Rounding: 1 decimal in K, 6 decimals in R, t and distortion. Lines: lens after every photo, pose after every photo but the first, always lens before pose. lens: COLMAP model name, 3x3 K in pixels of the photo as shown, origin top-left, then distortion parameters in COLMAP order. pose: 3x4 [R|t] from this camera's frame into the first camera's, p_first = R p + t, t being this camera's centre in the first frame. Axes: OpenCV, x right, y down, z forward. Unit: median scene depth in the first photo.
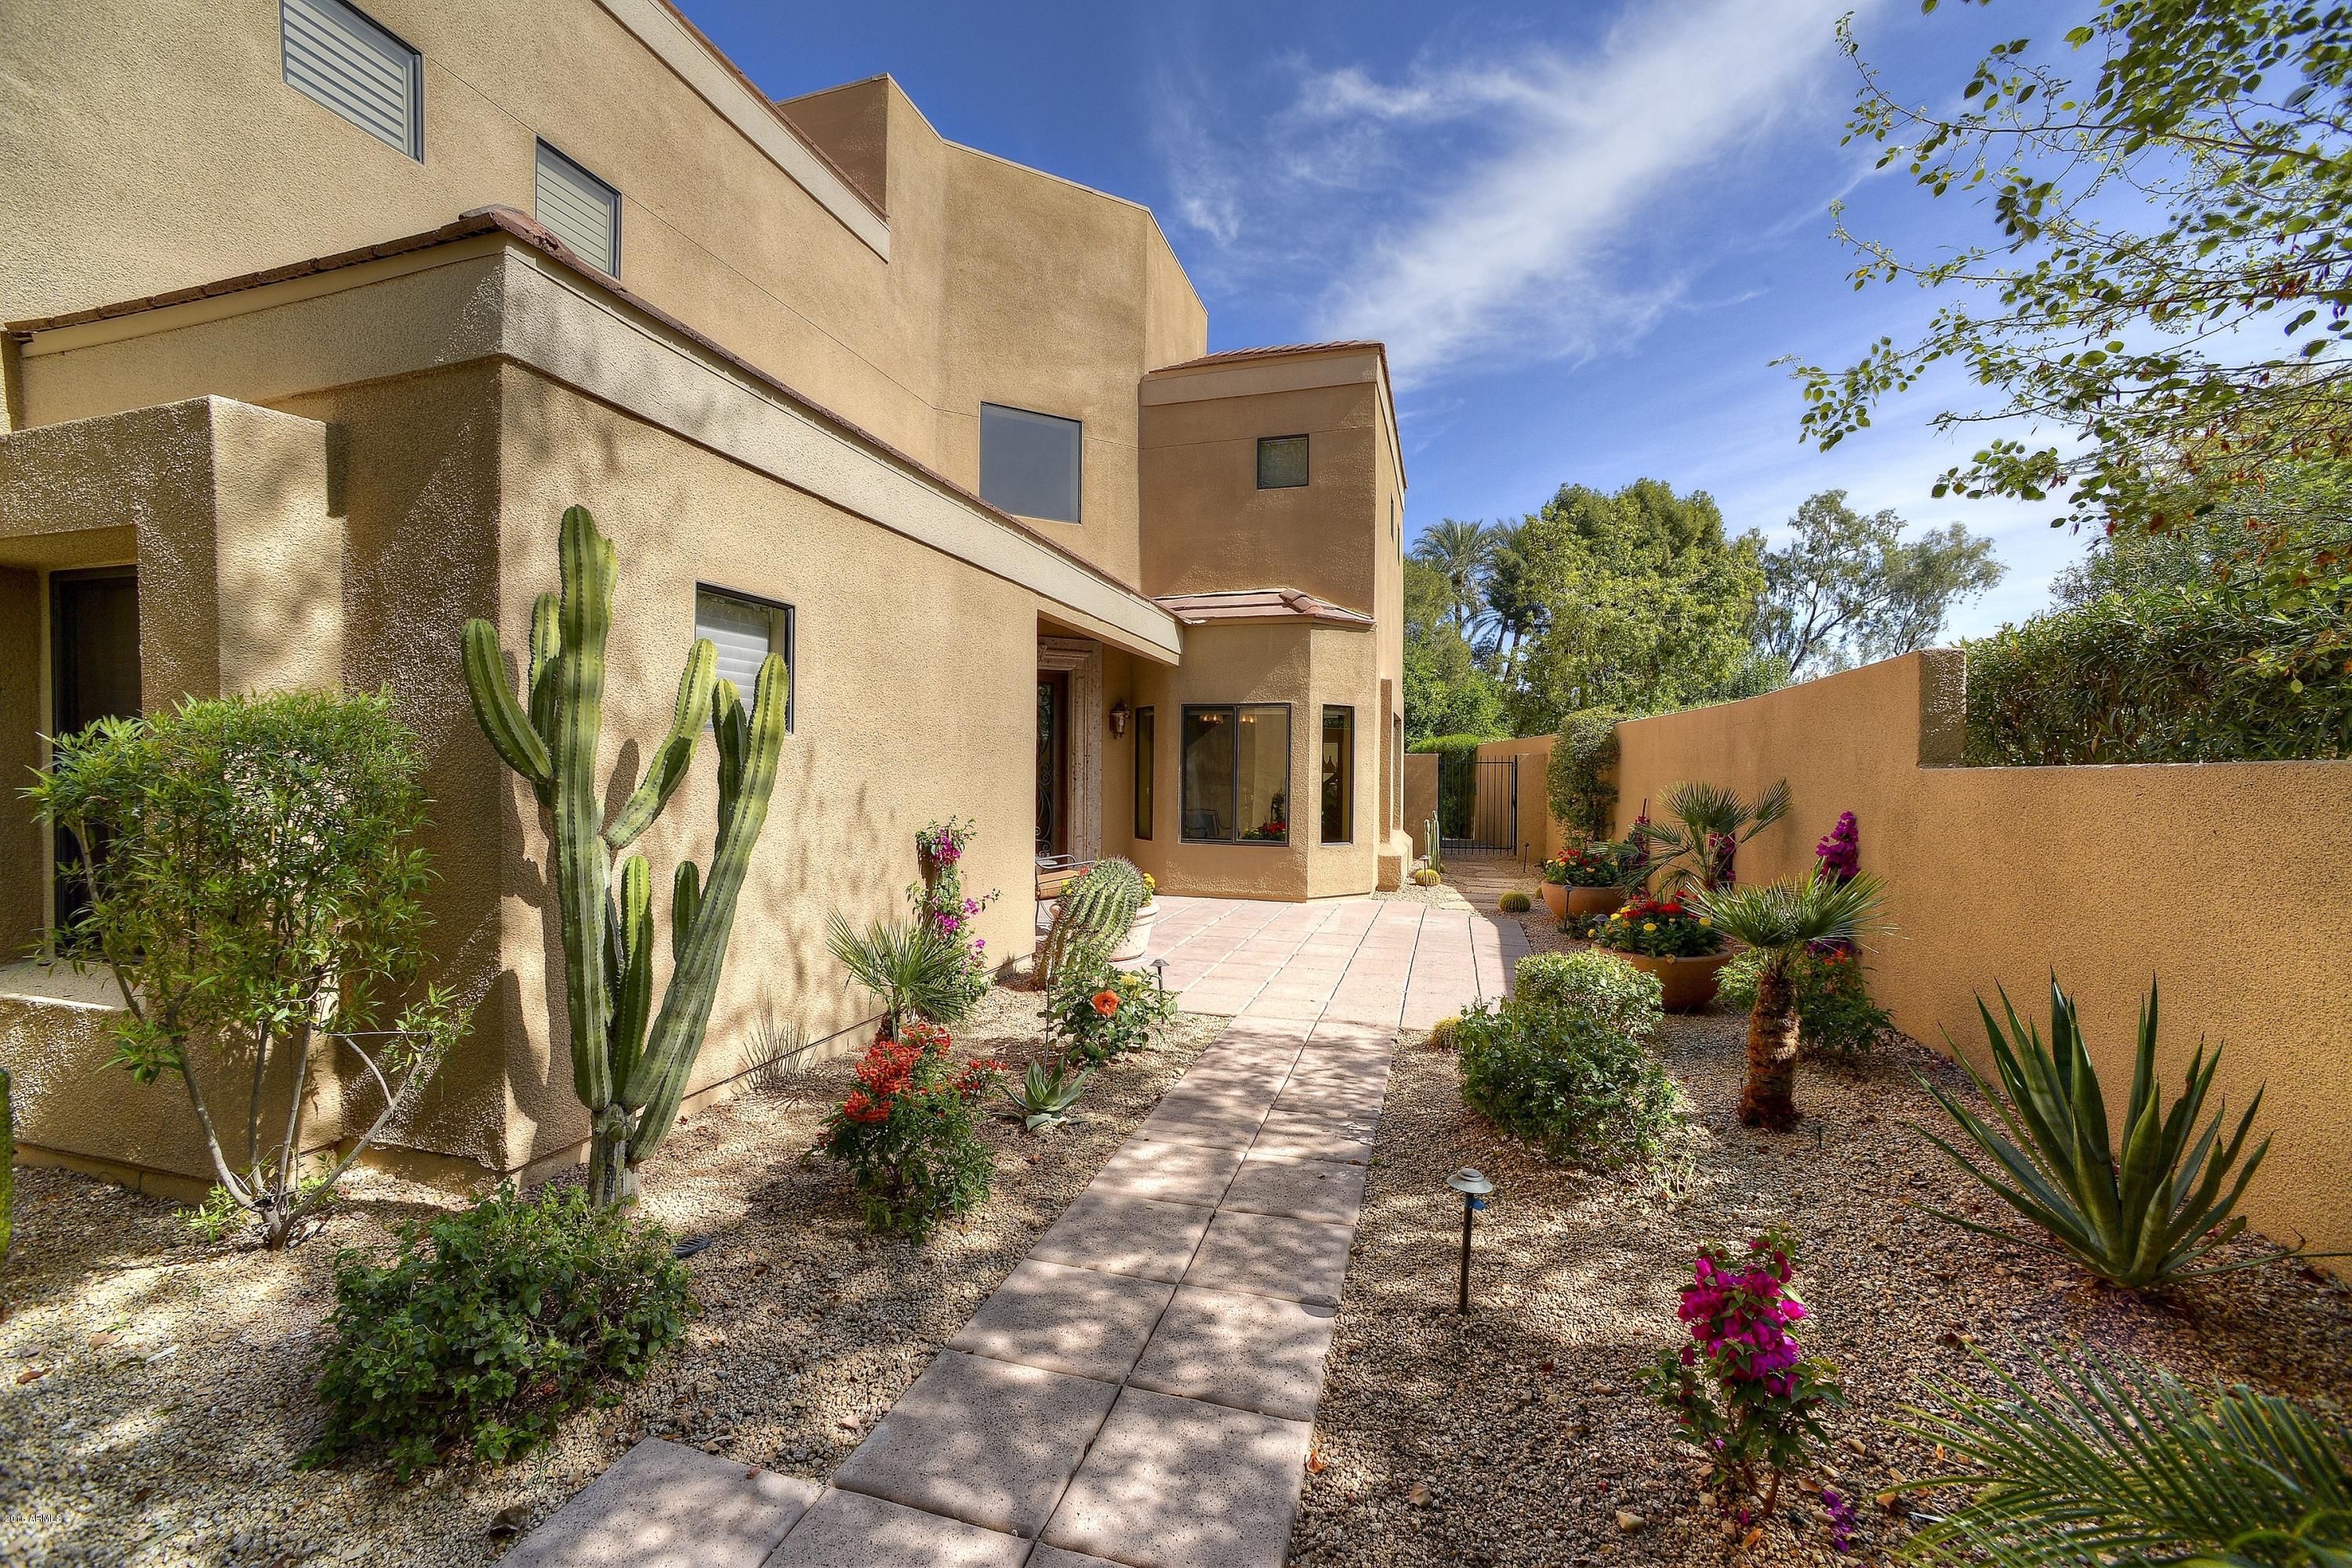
lens RADIAL K [[926.5, 0, 1171.9], [0, 926.5, 784.8], [0, 0, 1]] dist [-0.058810, 0.026176]
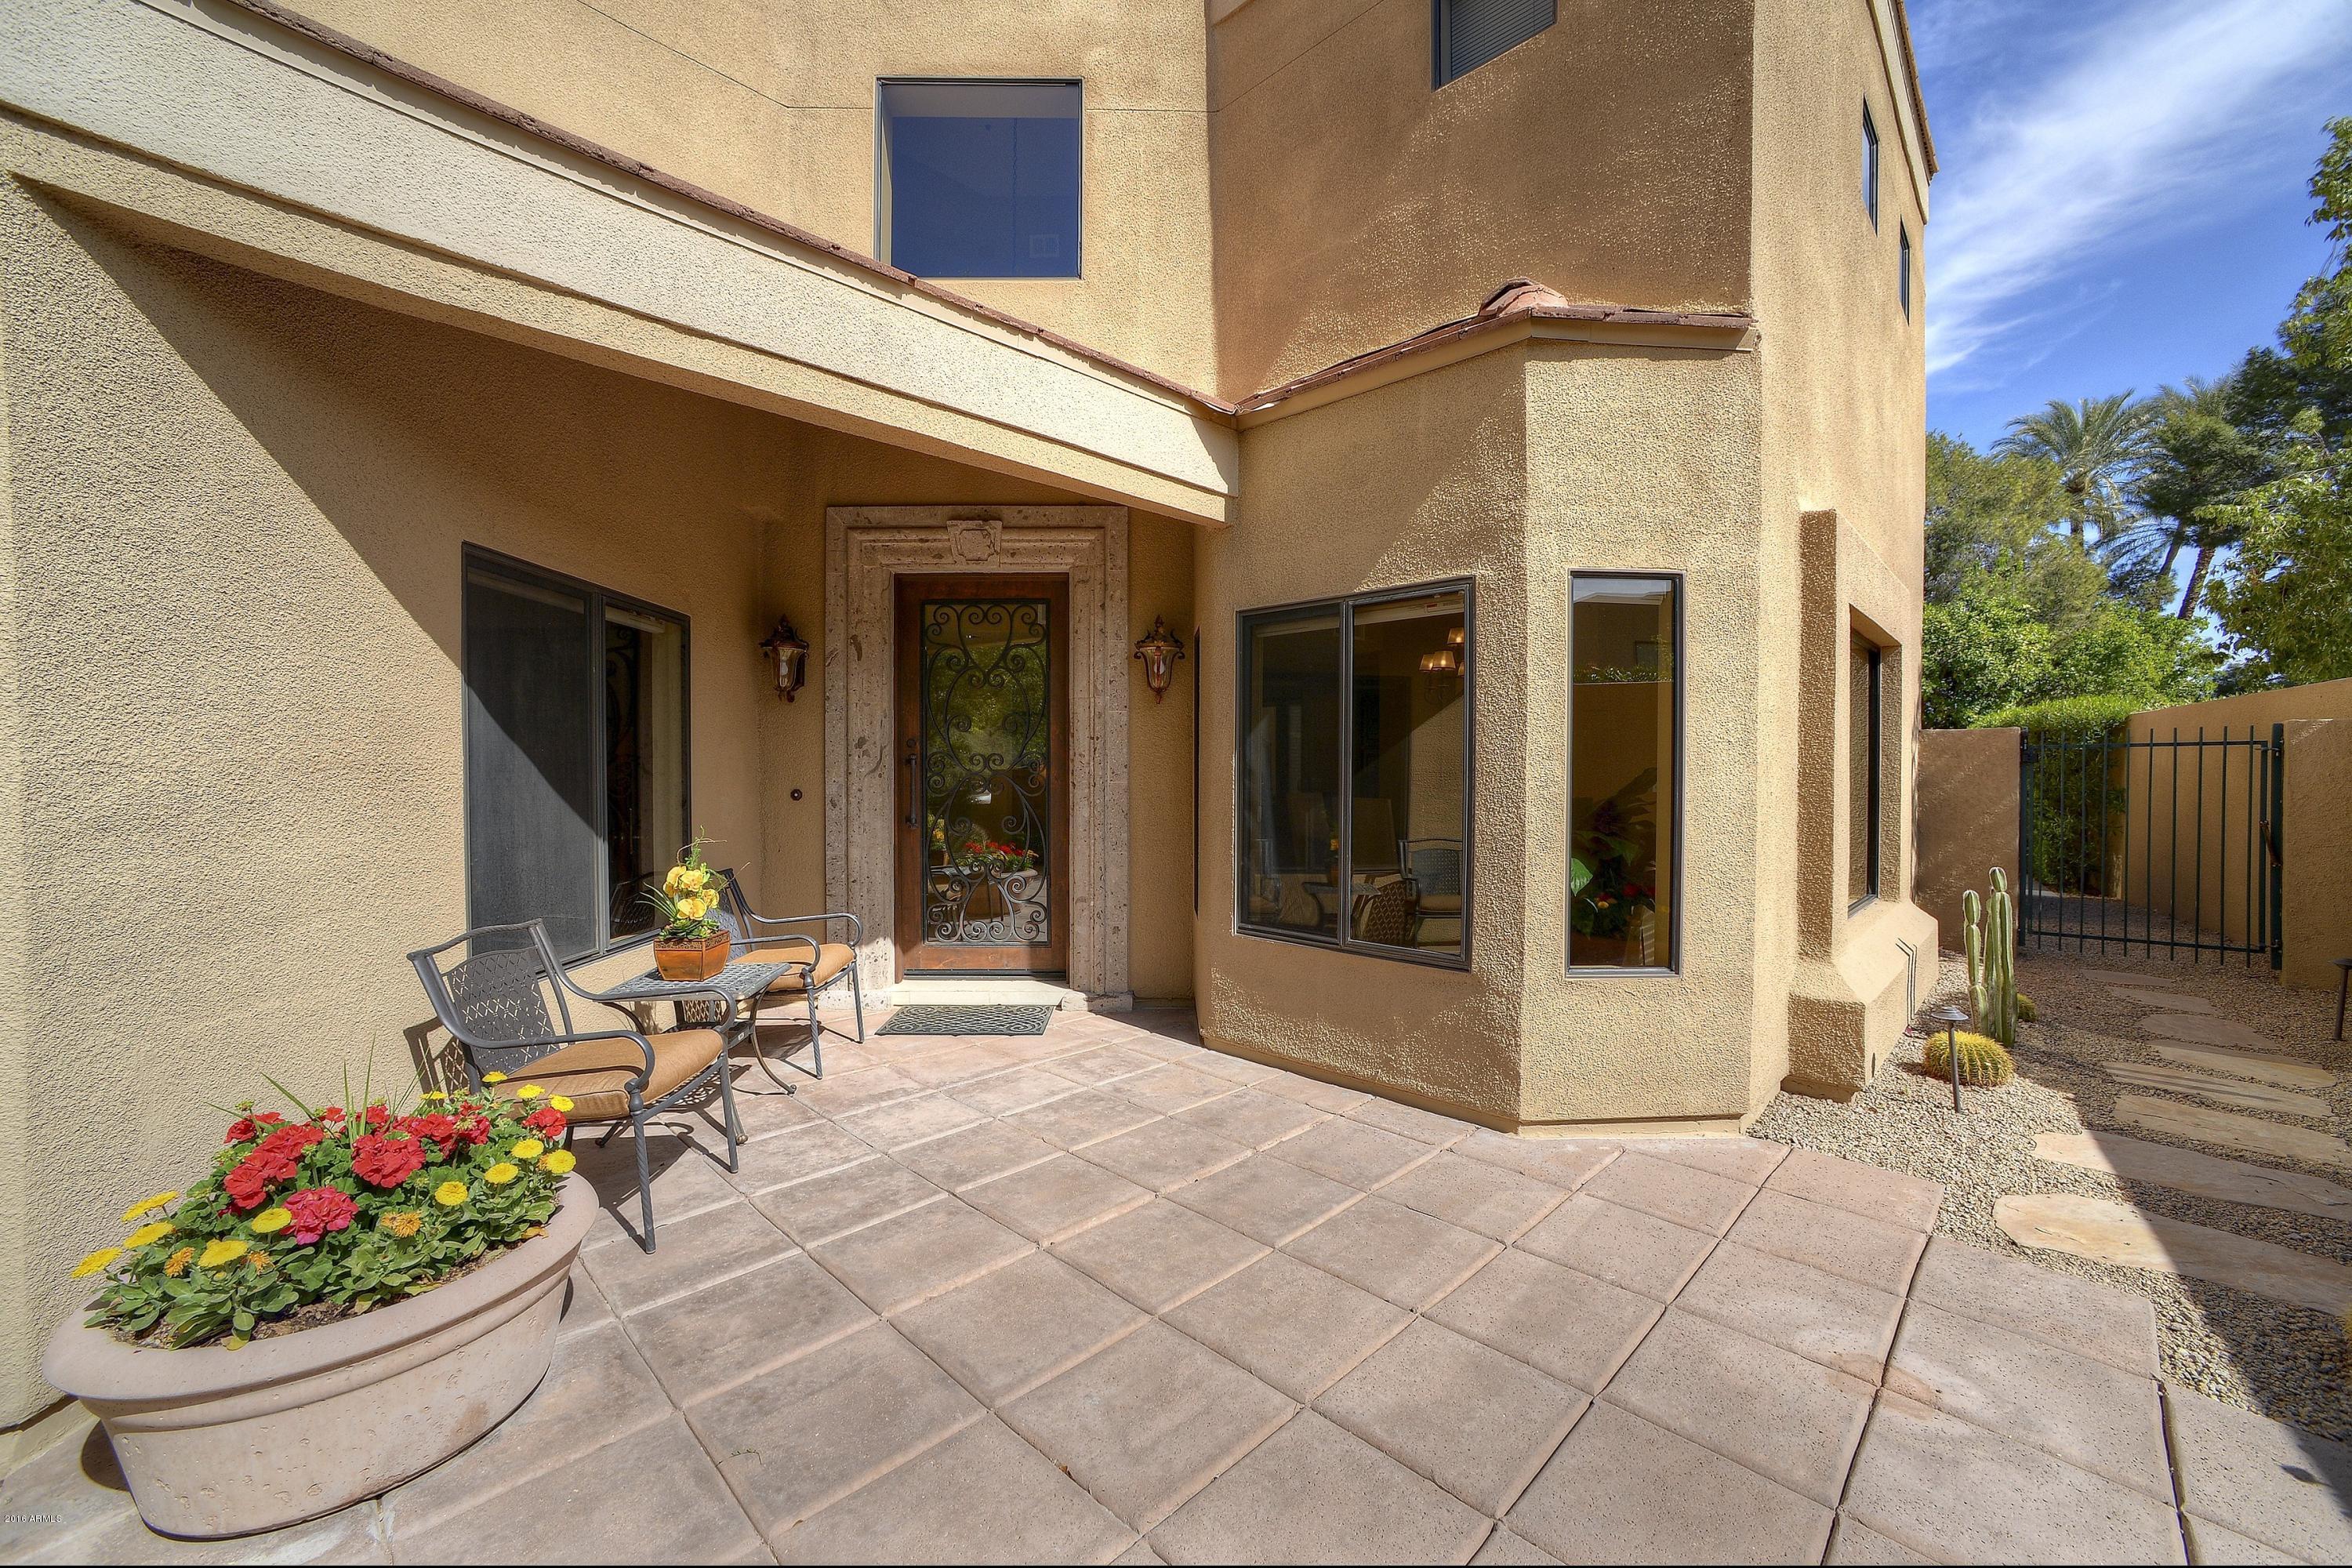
lens RADIAL K [[926.5, 0, 1171.9], [0, 926.5, 784.8], [0, 0, 1]] dist [-0.058810, 0.026176]
pose [[0.883208, 0.000868, -0.468981, 0.173433], [-0.001328, 0.999999, -0.000651, -0.005465], [0.468980, 0.001198, 0.883208, 0.563066]]
